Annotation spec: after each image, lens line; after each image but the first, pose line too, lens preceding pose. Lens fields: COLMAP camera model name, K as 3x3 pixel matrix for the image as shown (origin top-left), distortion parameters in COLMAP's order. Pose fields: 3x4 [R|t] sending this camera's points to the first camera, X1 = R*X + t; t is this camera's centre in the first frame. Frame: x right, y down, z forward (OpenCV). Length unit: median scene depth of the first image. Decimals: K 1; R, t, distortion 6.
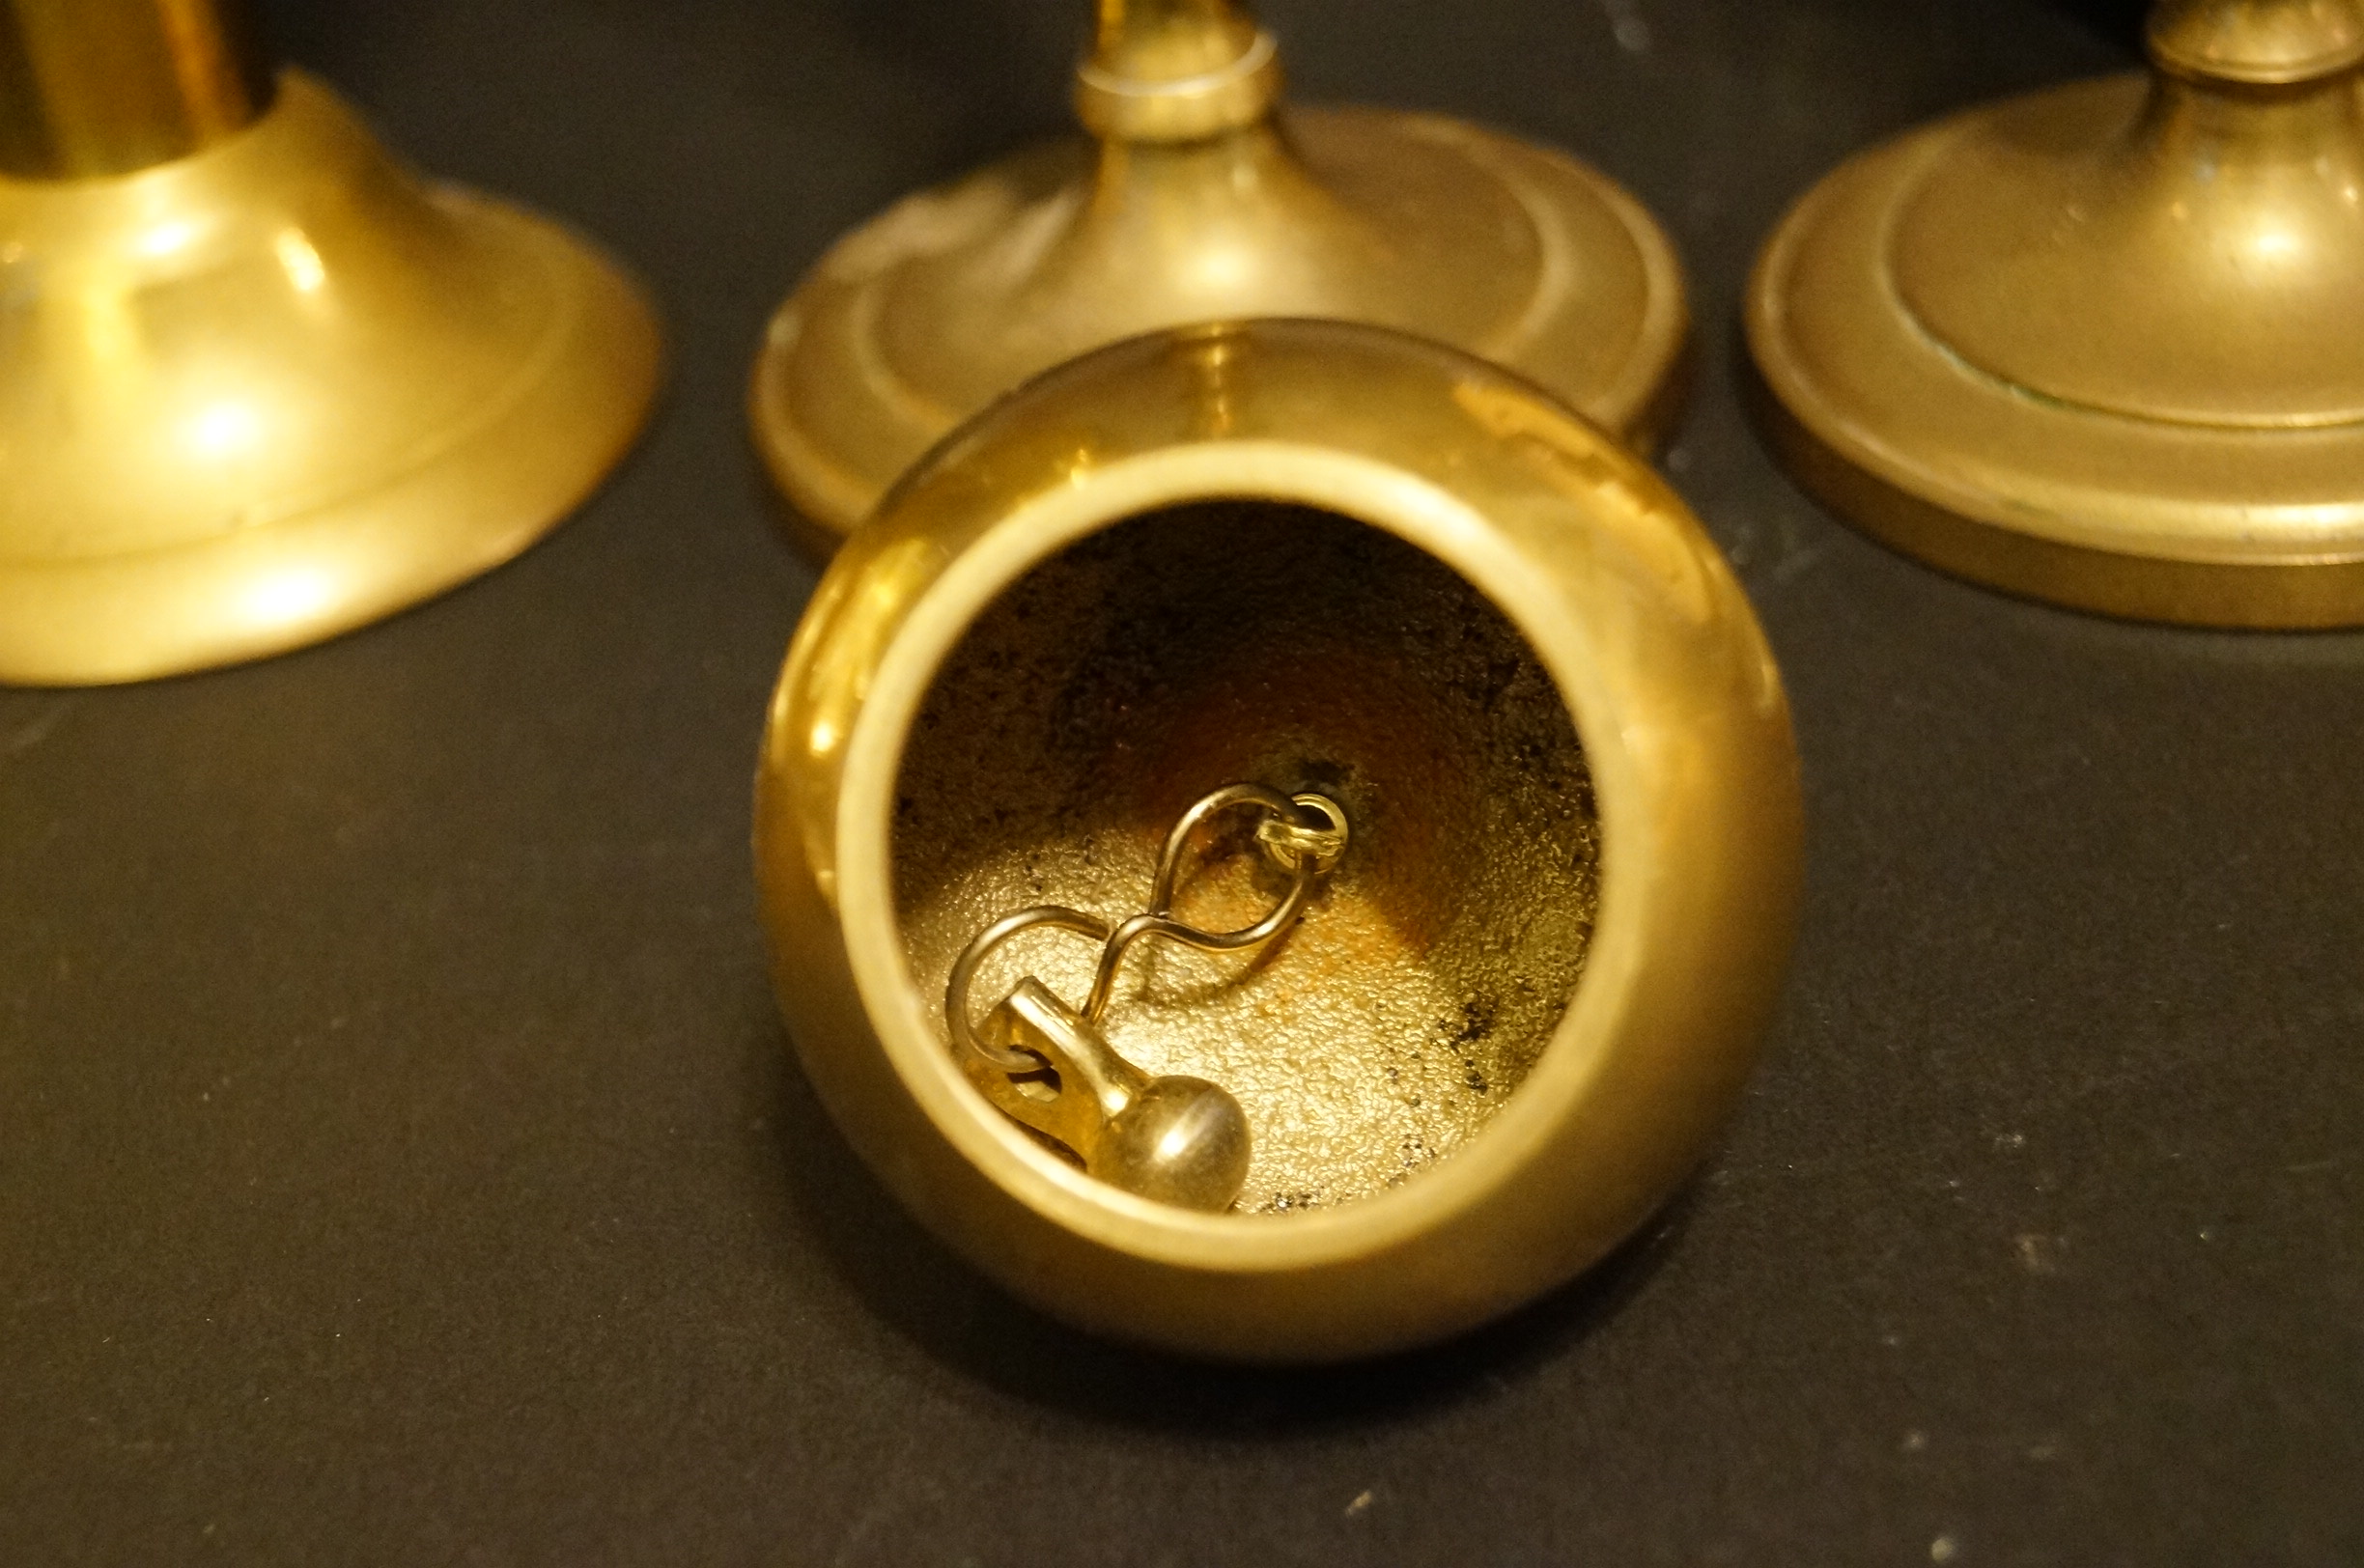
lens RADIAL K [[4111.5, 0, 1189.6], [0, 4111.5, 784.6], [0, 0, 1]] dist [-0.024001, 0.000000]
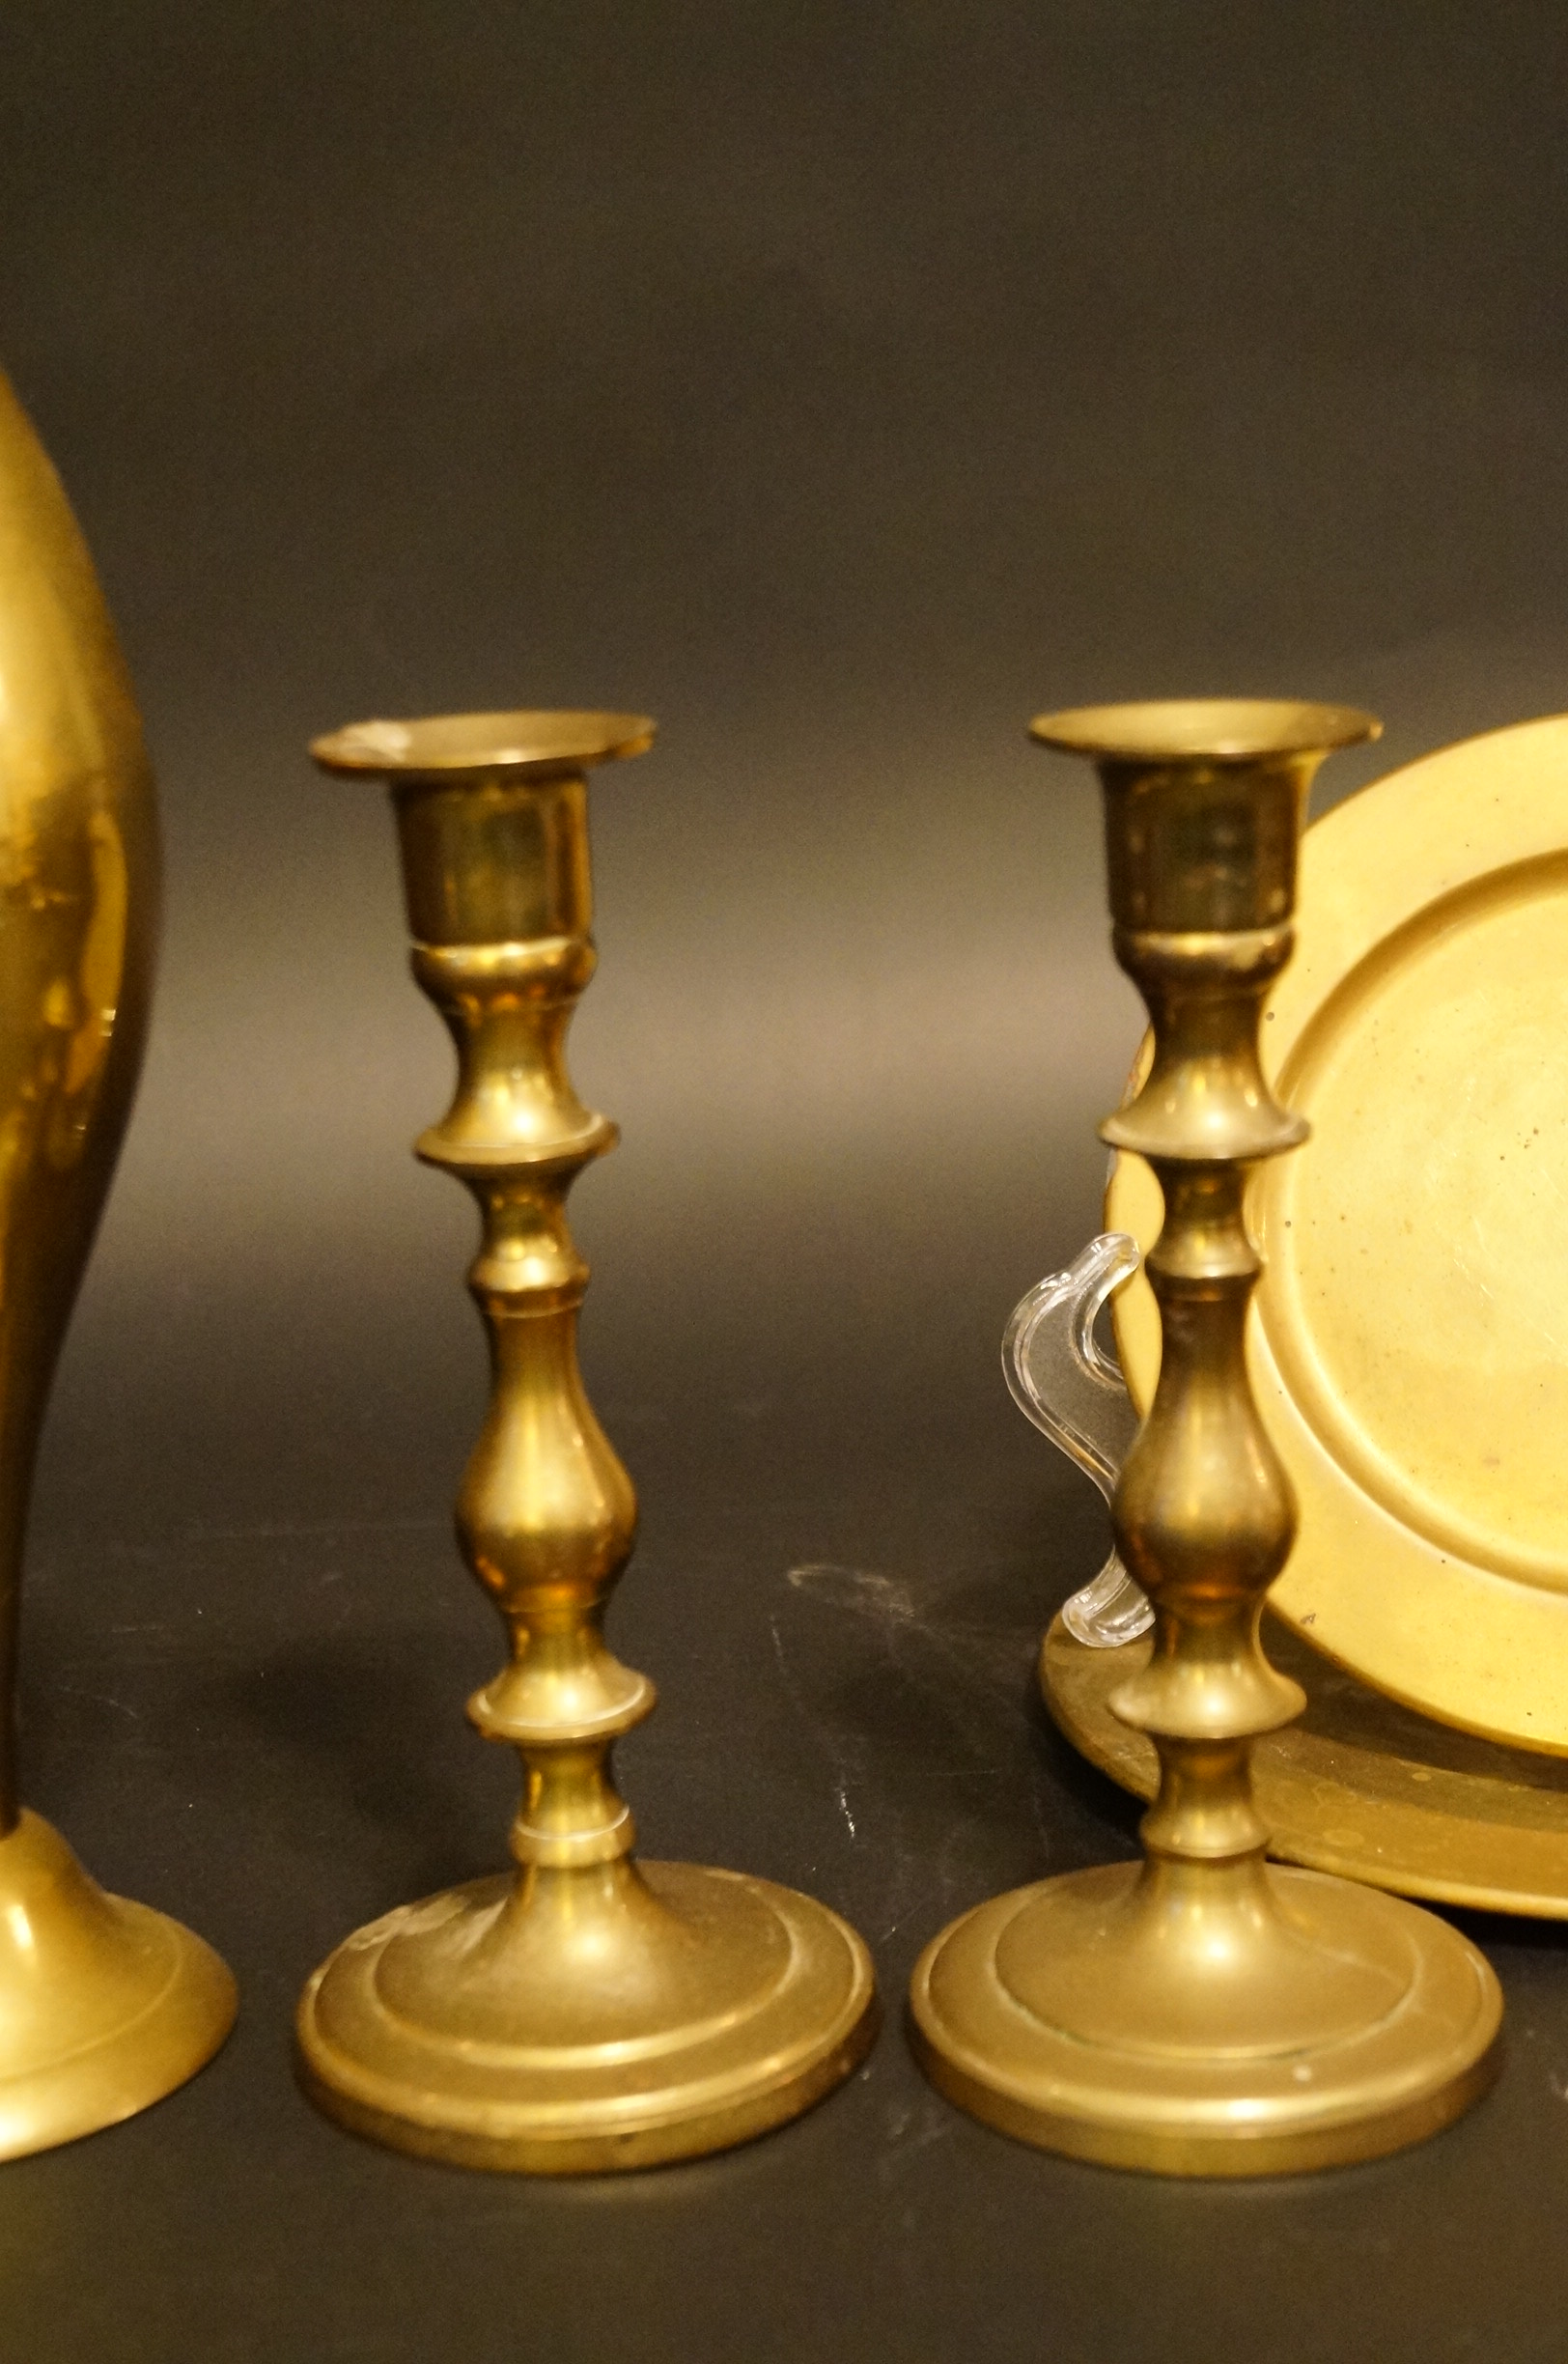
lens RADIAL K [[3507.7, 0, 787.8], [0, 3507.7, 1181.9], [0, 0, 1]] dist [-0.081569, 0.000000]
pose [[0.997042, 0.052555, 0.056080, -0.009282], [-0.028283, 0.929357, -0.368098, 0.103014], [-0.071464, 0.365424, 0.928094, -0.421378]]
